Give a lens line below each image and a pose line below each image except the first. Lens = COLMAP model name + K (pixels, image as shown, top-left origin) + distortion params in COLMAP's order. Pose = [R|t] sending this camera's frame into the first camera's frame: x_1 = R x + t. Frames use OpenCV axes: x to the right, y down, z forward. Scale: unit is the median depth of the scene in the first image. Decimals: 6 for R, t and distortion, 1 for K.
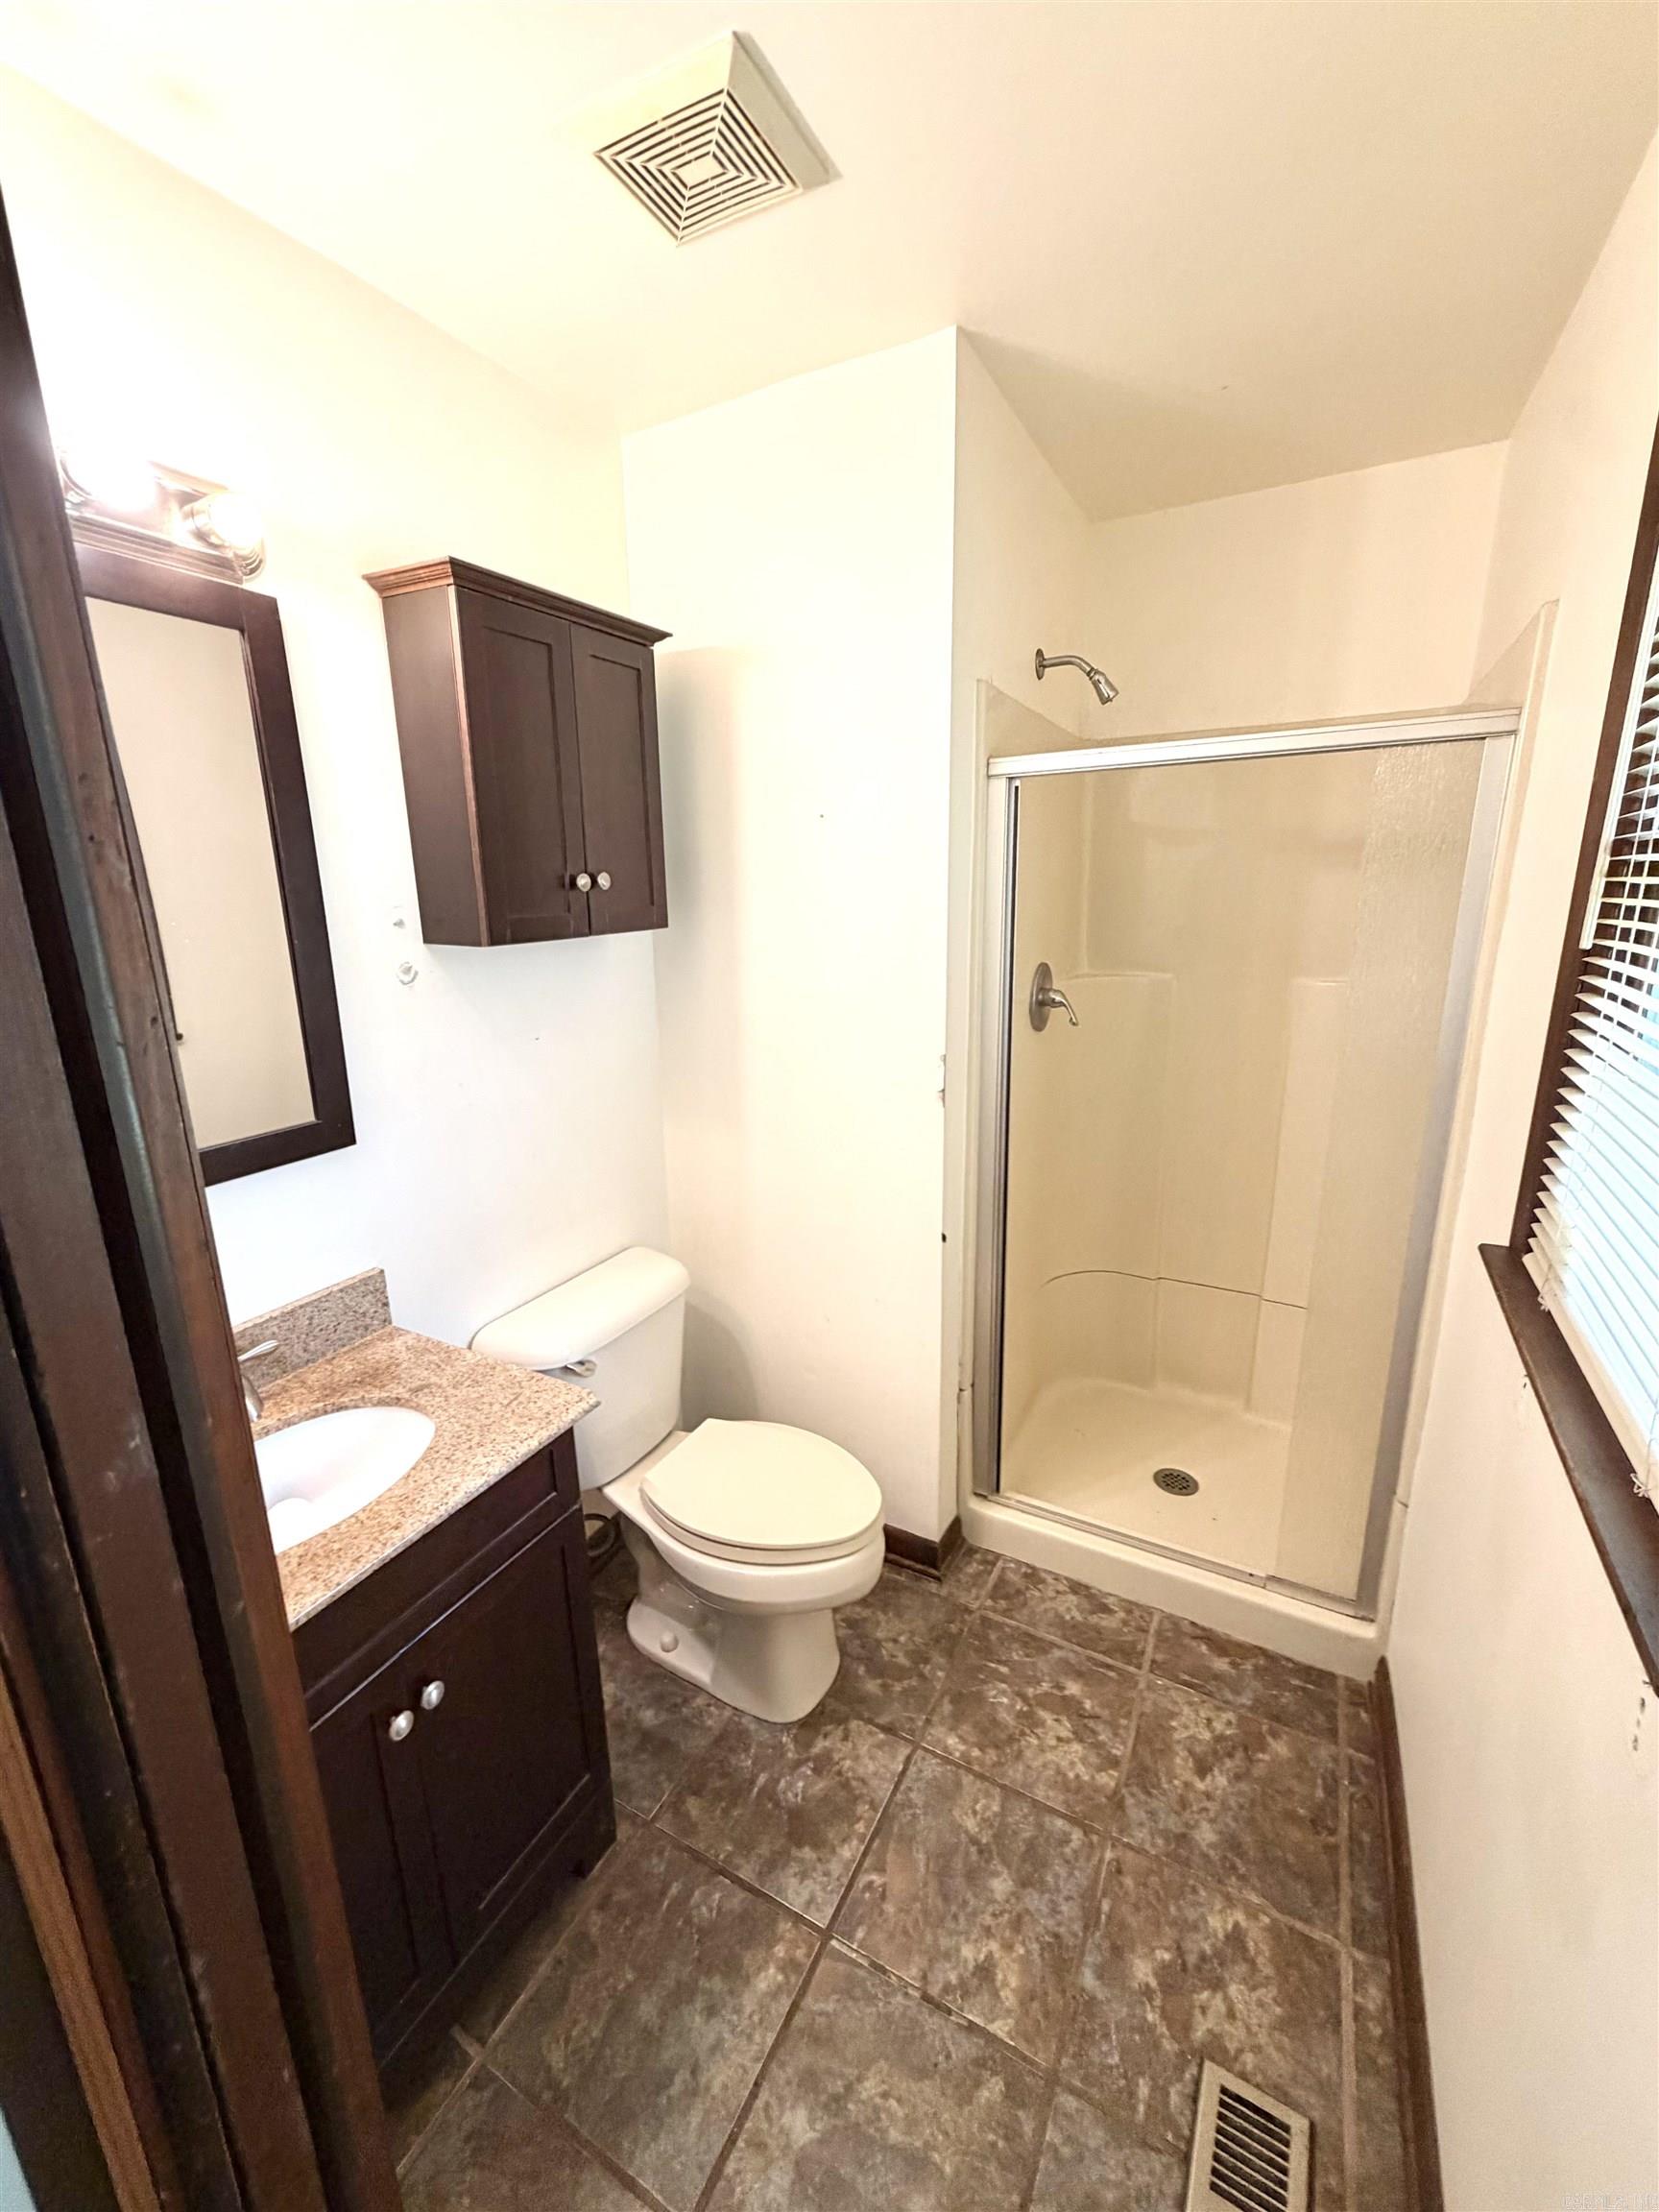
lens RADIAL K [[881.5, 0, 825.2], [0, 881.5, 1102.4], [0, 0, 1]] dist [0.000343, 0.000180]
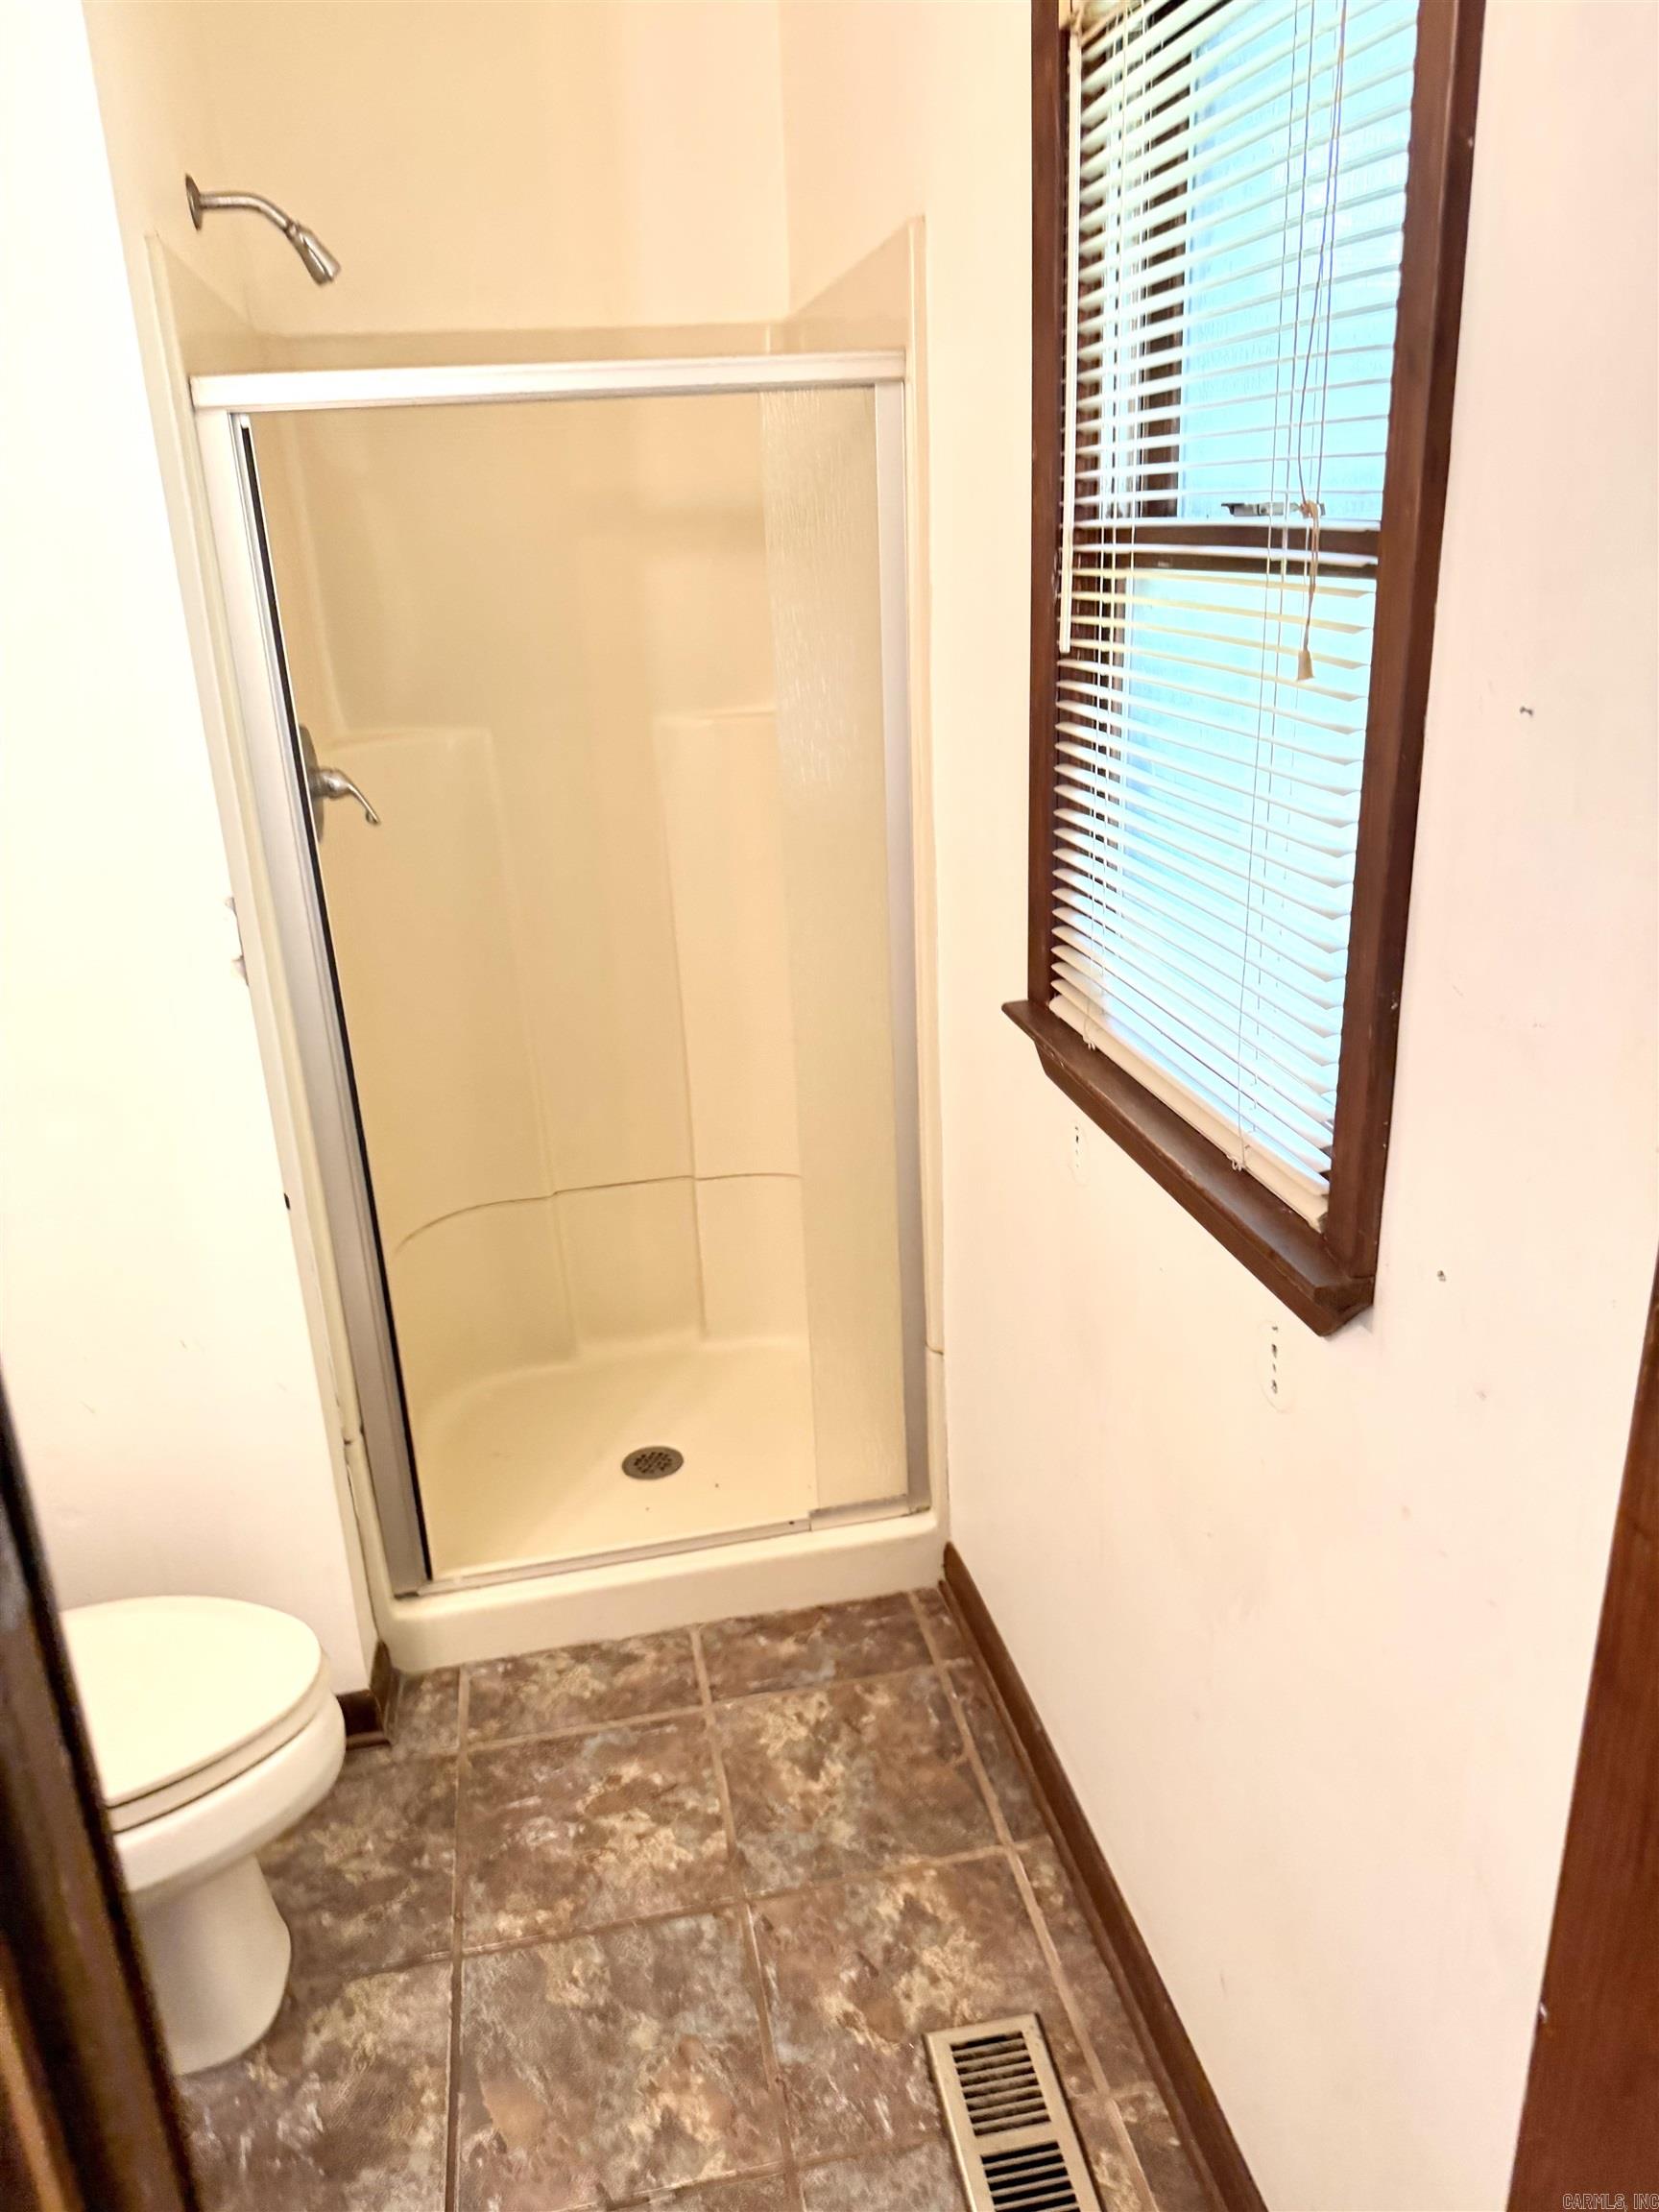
lens RADIAL K [[1564.0, 0, 833.2], [0, 1564.0, 1095.3], [0, 0, 1]] dist [0.026214, -0.041499]
pose [[0.769401, -0.234354, 0.594222, -0.229277], [0.184461, 0.972150, 0.144562, -0.002865], [-0.611552, -0.001616, 0.791203, -0.083522]]
